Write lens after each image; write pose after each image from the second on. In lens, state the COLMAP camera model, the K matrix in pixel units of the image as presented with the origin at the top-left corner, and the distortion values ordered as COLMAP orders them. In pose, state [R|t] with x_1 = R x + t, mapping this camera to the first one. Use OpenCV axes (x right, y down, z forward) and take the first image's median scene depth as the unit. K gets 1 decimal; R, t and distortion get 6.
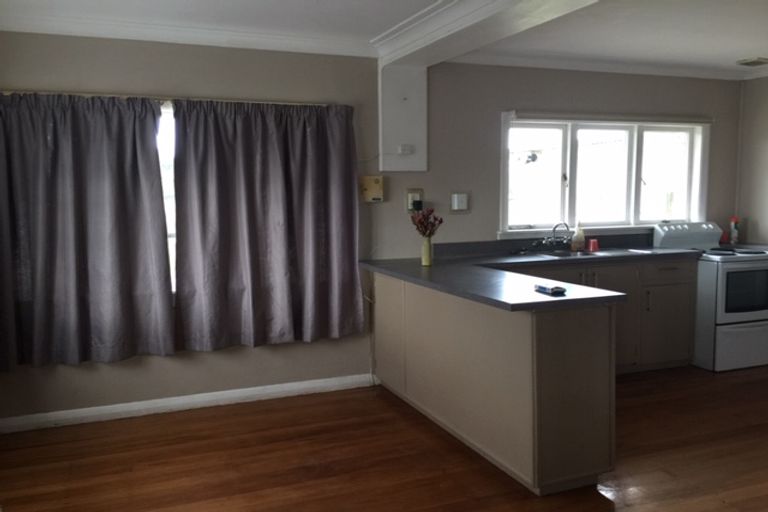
lens RADIAL K [[663.4, 0, 383.5], [0, 663.4, 235.2], [0, 0, 1]] dist [0.006761, 0.004385]
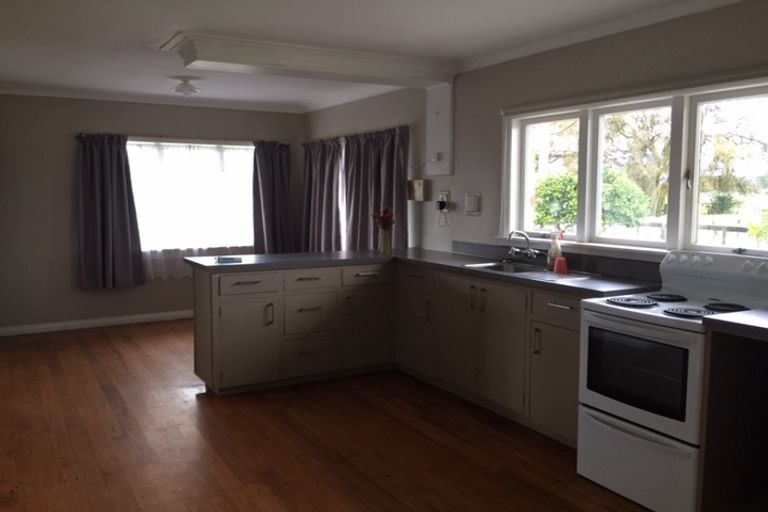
lens RADIAL K [[684.8, 0, 384.0], [0, 684.8, 256.0], [0, 0, 1]] dist [-0.004722, -0.002949]
pose [[0.112734, 0.102079, -0.988368, 1.129770], [-0.082525, 0.992234, 0.093066, -0.055080], [0.990192, 0.071073, 0.120283, 0.718126]]
